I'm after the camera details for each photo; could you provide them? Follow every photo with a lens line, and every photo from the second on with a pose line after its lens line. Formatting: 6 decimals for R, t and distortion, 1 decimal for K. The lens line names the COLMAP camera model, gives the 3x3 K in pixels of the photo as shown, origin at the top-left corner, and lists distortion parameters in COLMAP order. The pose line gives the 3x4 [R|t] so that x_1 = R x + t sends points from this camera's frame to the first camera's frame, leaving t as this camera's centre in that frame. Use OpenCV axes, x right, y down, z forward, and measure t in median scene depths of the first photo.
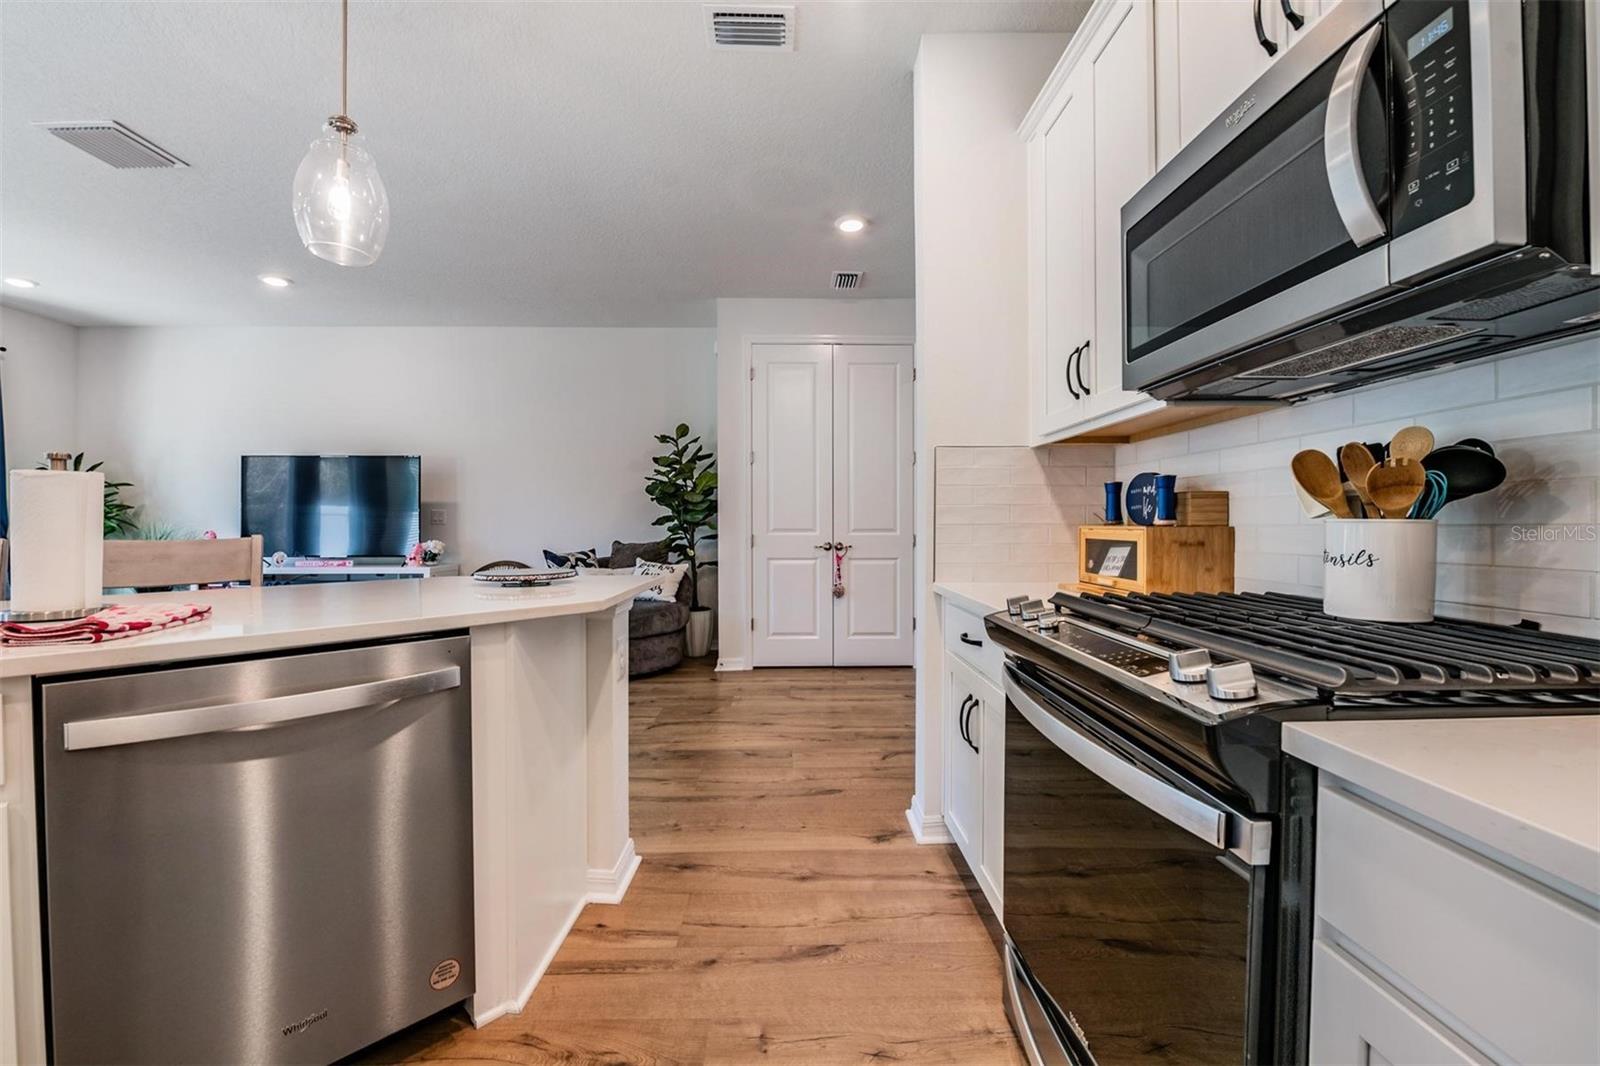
lens RADIAL K [[629.5, 0, 800.0], [0, 629.5, 533.0], [0, 0, 1]] dist [-0.012413, -0.000390]
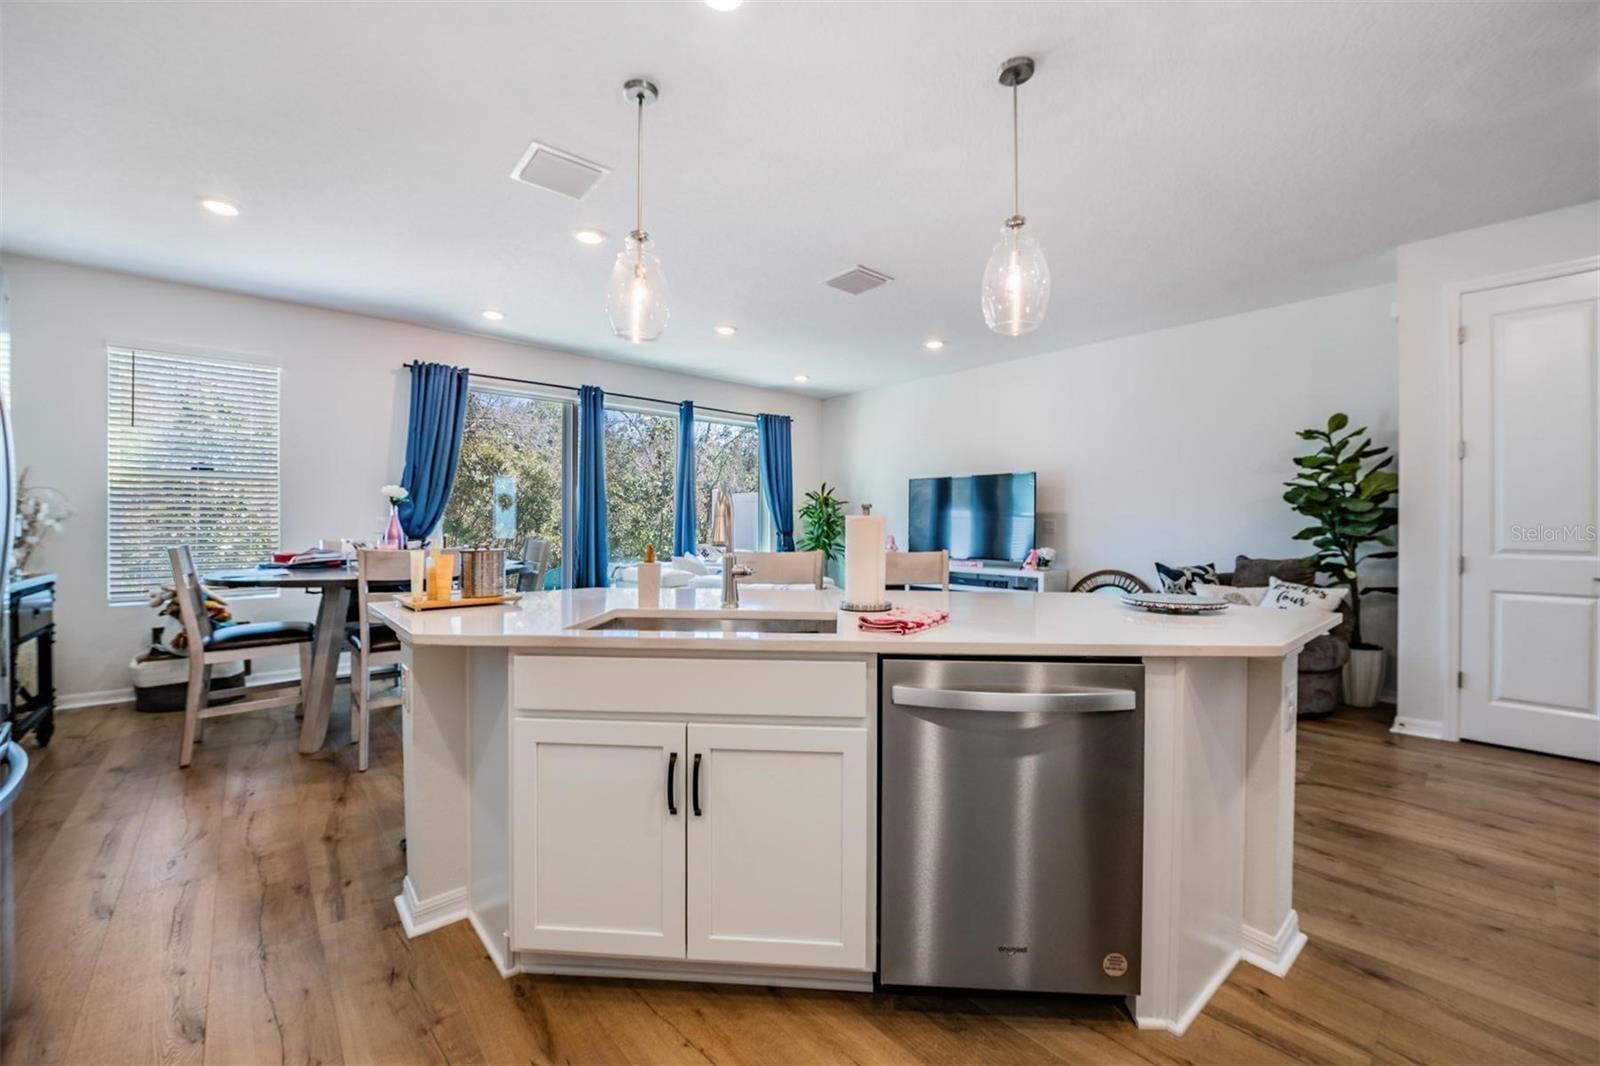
lens RADIAL K [[630.4, 0, 801.3], [0, 630.4, 525.9], [0, 0, 1]] dist [-0.008309, -0.004549]
pose [[0.647092, 0.008211, -0.762368, -0.024646], [-0.015693, 0.999874, -0.002552, -0.019773], [0.762251, 0.013616, 0.647139, -0.048844]]
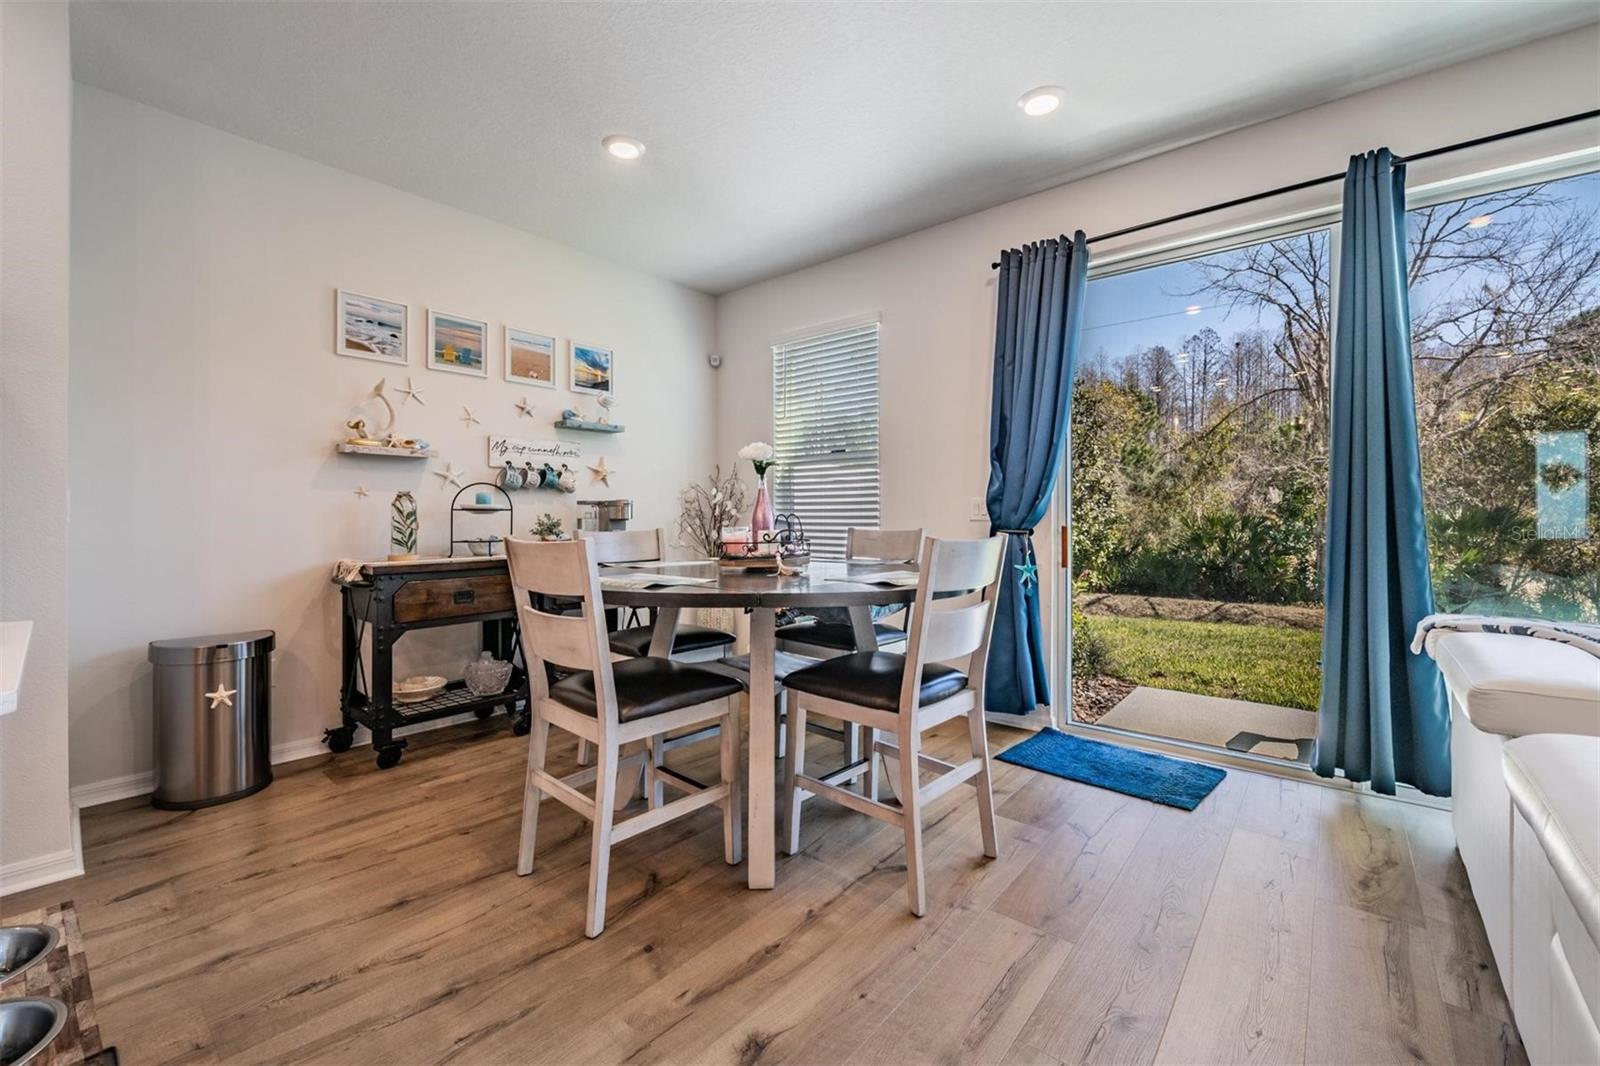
lens RADIAL K [[640.9, 0, 793.1], [0, 640.9, 514.9], [0, 0, 1]] dist [-0.011808, -0.000241]
pose [[-0.663649, 0.001922, -0.748042, -0.633177], [-0.008699, 0.999909, 0.010287, -0.010711], [0.747994, 0.013334, -0.663572, 0.472865]]
